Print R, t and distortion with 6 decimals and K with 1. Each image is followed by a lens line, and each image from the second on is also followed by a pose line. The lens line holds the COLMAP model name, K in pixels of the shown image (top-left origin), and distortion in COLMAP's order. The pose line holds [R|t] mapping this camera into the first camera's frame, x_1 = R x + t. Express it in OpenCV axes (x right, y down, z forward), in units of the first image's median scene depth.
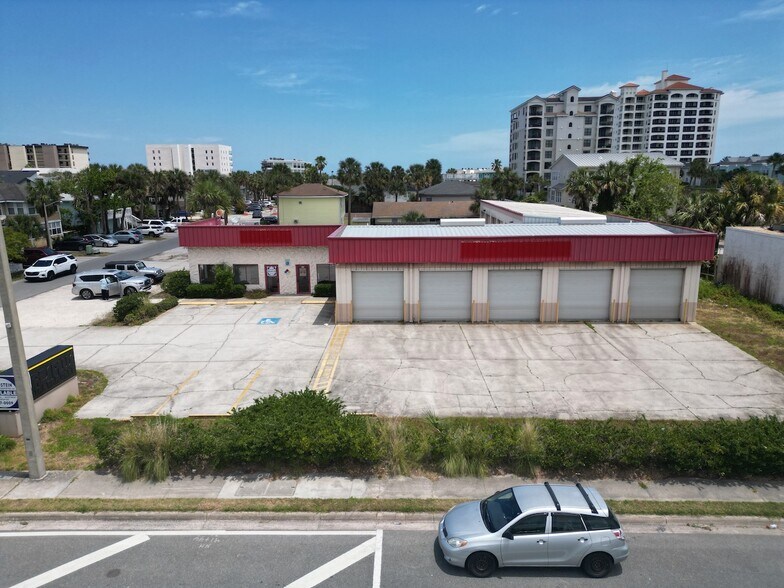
lens RADIAL K [[548.1, 0, 392.0], [0, 548.1, 294.0], [0, 0, 1]] dist [0.071789, -0.072116]
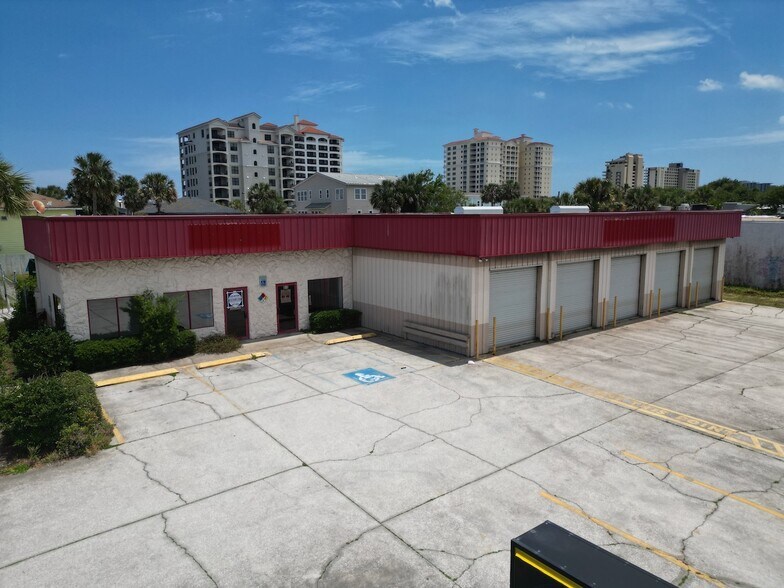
lens RADIAL K [[548.1, 0, 392.0], [0, 548.1, 294.0], [0, 0, 1]] dist [0.071789, -0.072116]
pose [[0.773163, -0.088164, 0.628050, -0.550998], [0.133542, 0.990720, -0.025323, -0.014341], [-0.619988, 0.103450, 0.777761, 0.575093]]
